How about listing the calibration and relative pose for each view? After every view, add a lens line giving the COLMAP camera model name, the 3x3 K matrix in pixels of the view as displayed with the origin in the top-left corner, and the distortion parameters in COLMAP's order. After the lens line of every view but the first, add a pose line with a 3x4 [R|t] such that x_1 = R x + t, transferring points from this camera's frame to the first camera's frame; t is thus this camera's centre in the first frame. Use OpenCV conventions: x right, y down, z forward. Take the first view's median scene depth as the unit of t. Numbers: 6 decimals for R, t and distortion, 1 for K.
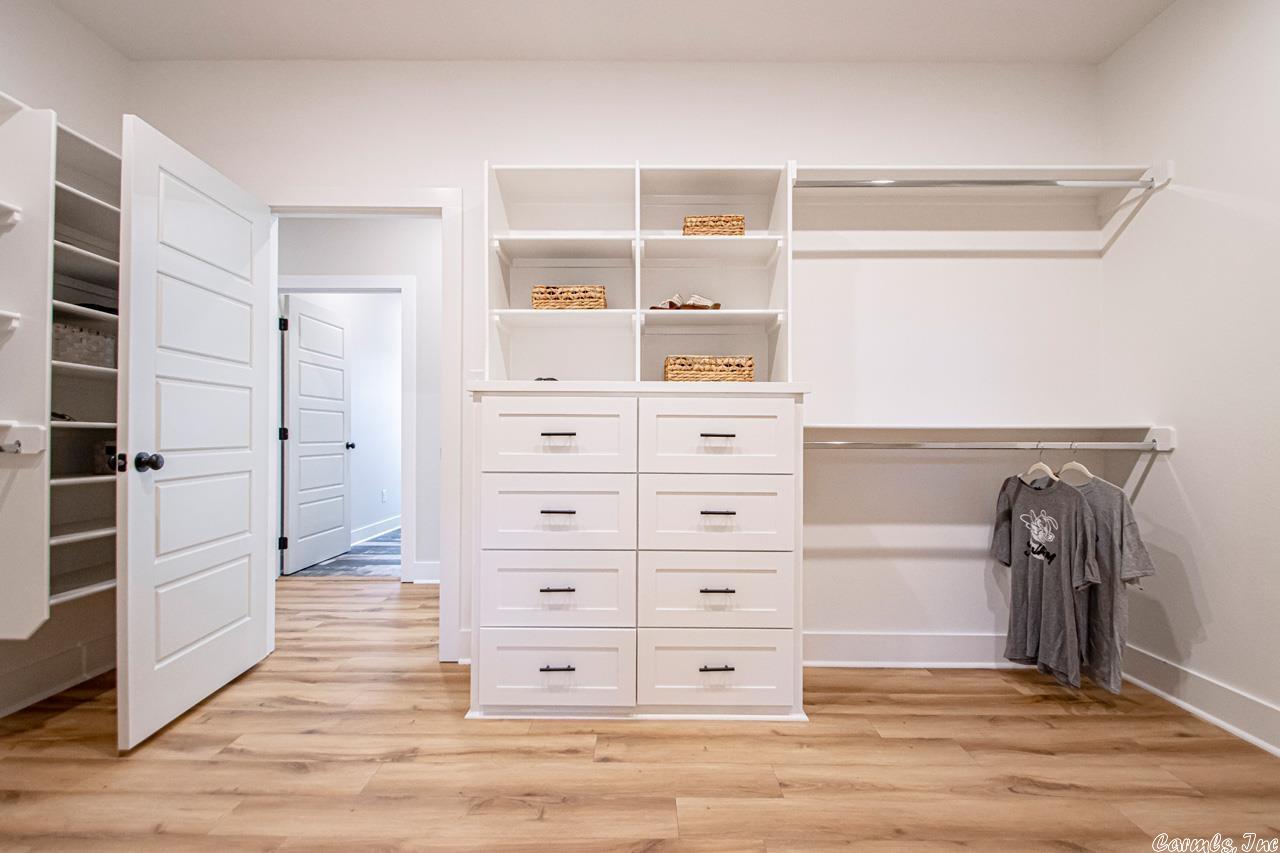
lens RADIAL K [[601.6, 0, 637.7], [0, 601.6, 429.5], [0, 0, 1]] dist [0.011248, -0.013319]
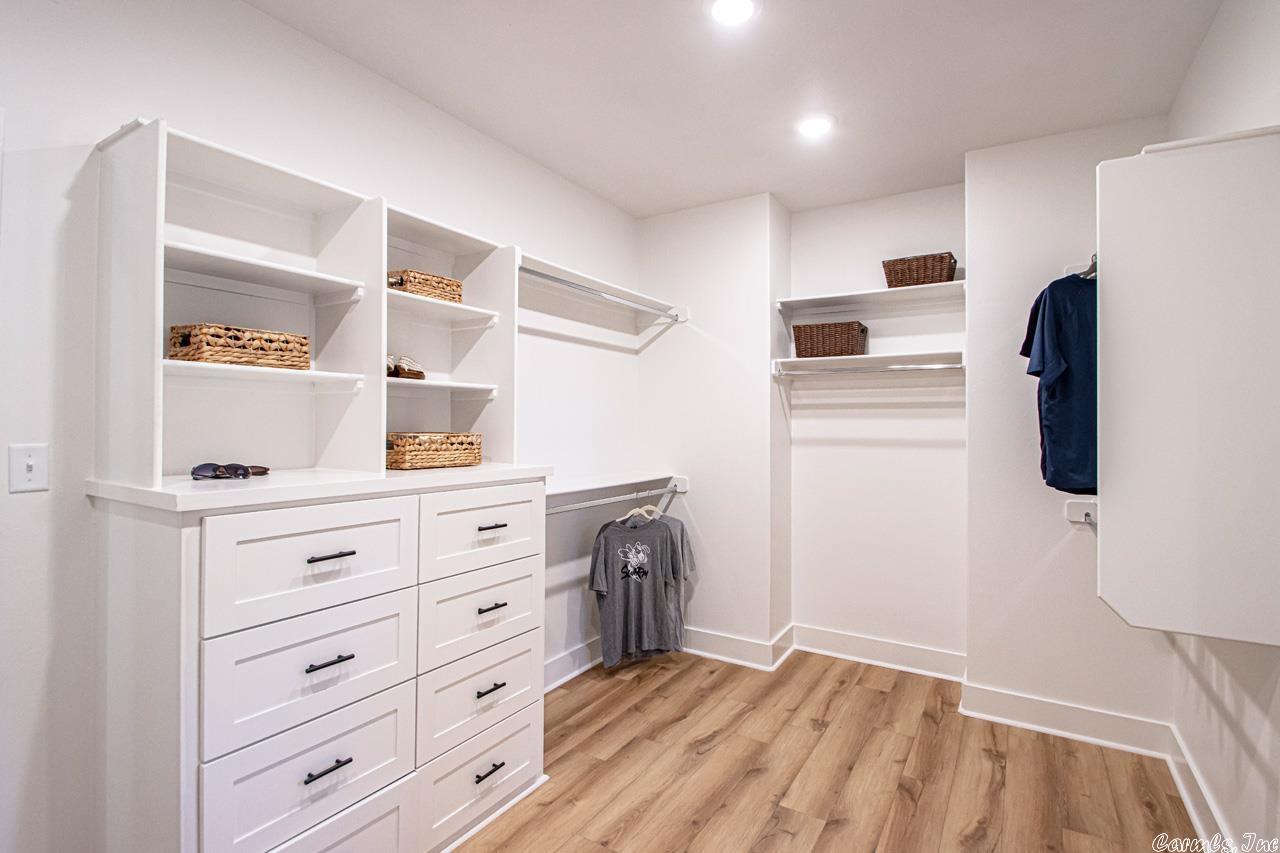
lens RADIAL K [[601.6, 0, 650.3], [0, 601.6, 422.7], [0, 0, 1]] dist [0.011248, -0.013319]
pose [[0.518088, 0.005578, 0.855309, -0.543656], [-0.011678, 0.999932, 0.000552, -0.155939], [-0.855248, -0.010274, 0.518118, 0.284298]]
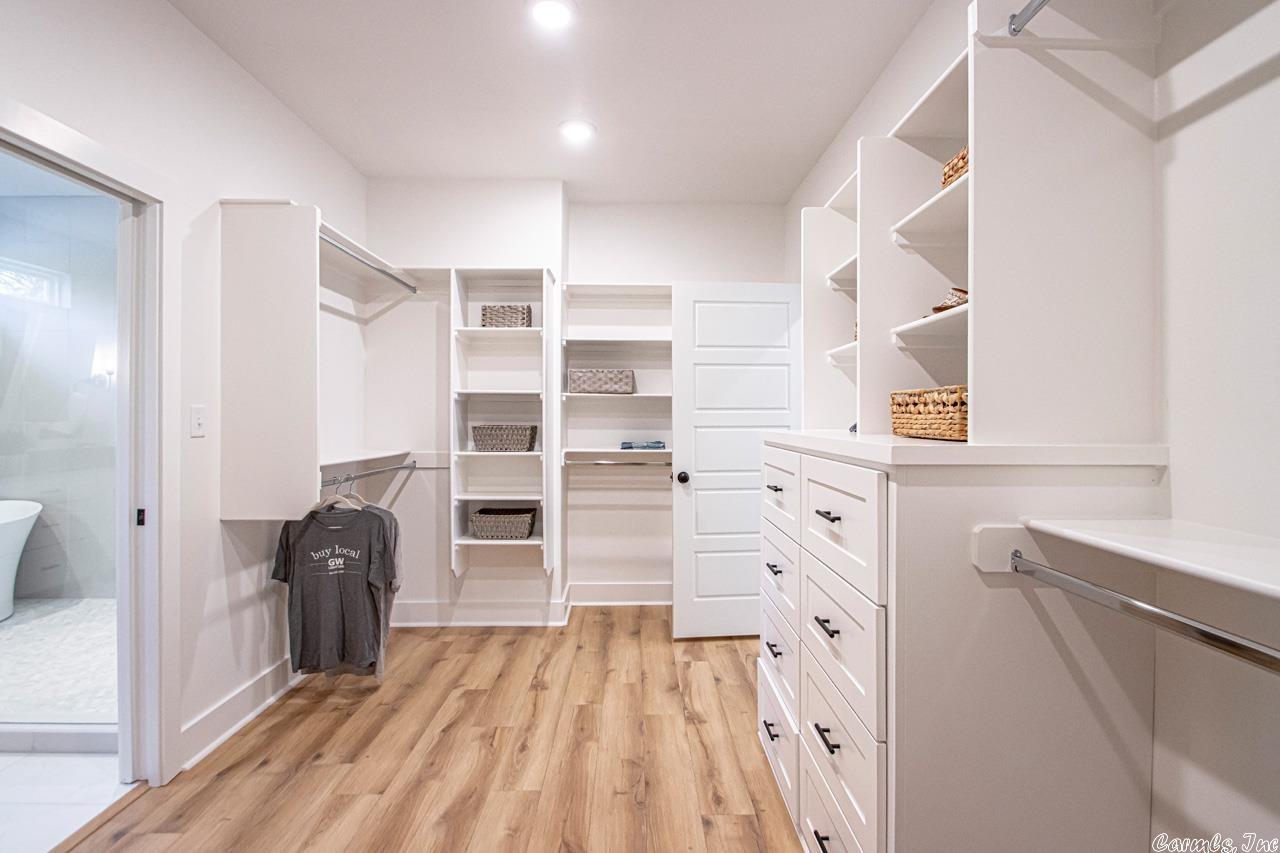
lens RADIAL K [[601.6, 0, 646.4], [0, 601.6, 417.4], [0, 0, 1]] dist [0.011248, -0.013319]
pose [[0.015213, -0.002368, -0.999881, 0.797288], [0.013440, 0.999907, -0.002164, -0.102239], [0.999794, -0.013406, 0.015243, 0.756703]]
